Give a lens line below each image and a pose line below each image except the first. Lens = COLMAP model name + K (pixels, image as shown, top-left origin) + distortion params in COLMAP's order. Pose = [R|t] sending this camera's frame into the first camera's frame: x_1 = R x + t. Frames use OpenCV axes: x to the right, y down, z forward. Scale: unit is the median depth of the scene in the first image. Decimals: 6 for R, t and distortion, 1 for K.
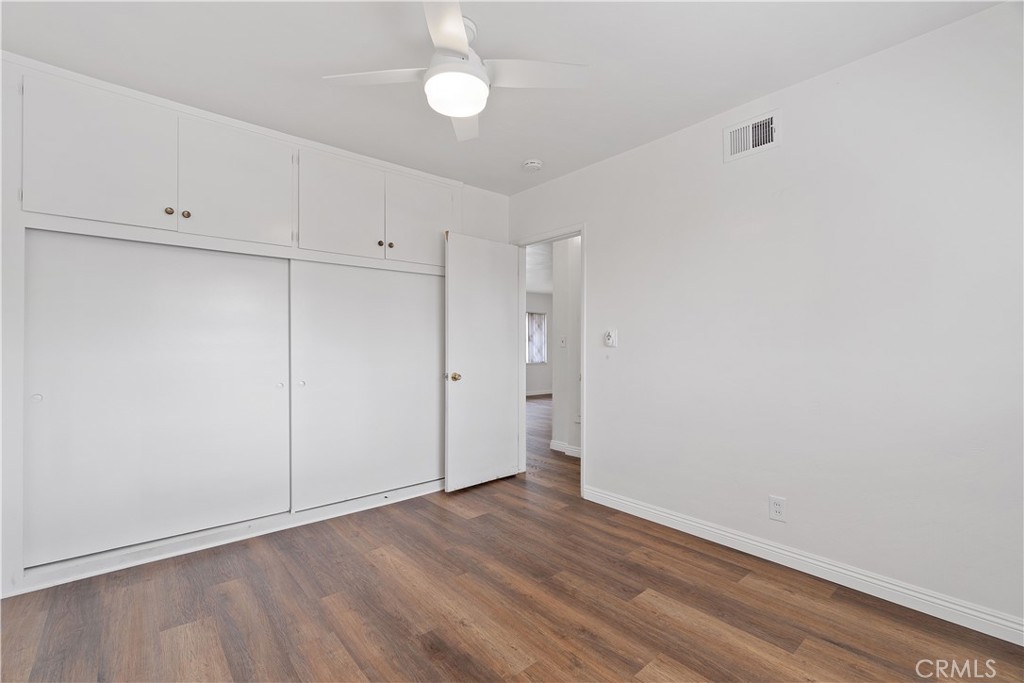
lens RADIAL K [[447.9, 0, 508.7], [0, 447.9, 343.1], [0, 0, 1]] dist [-0.000327, -0.000125]
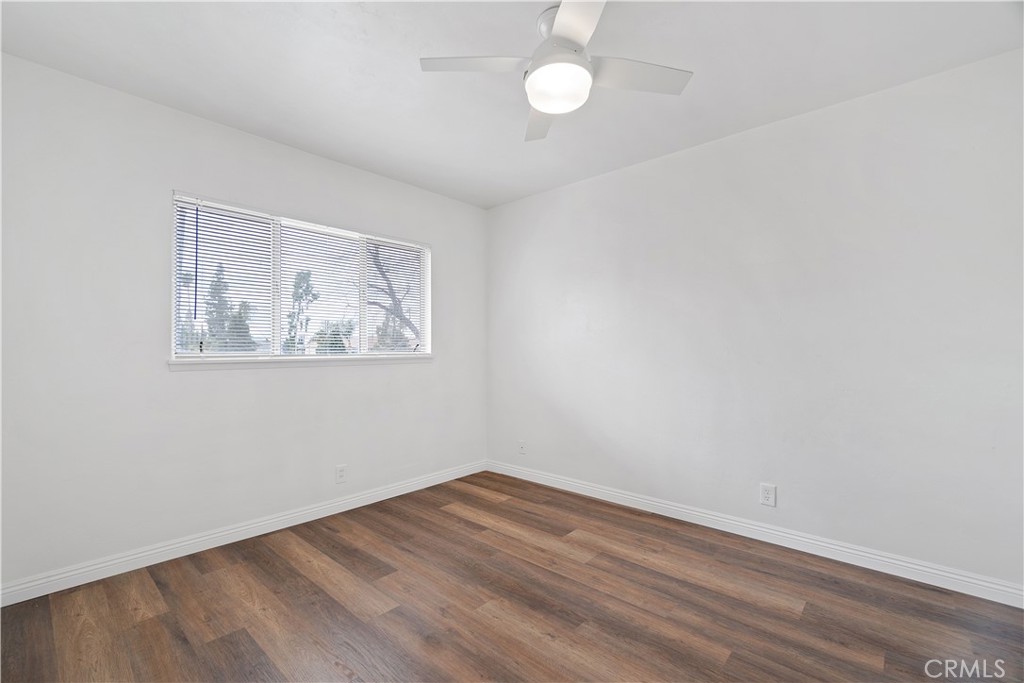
lens RADIAL K [[447.9, 0, 510.4], [0, 447.9, 344.8], [0, 0, 1]] dist [-0.000327, -0.000125]
pose [[-0.991418, -0.004063, -0.130664, 0.118863], [-0.002083, 0.999881, -0.015287, 0.009860], [0.130711, -0.014884, -0.991309, 2.026094]]
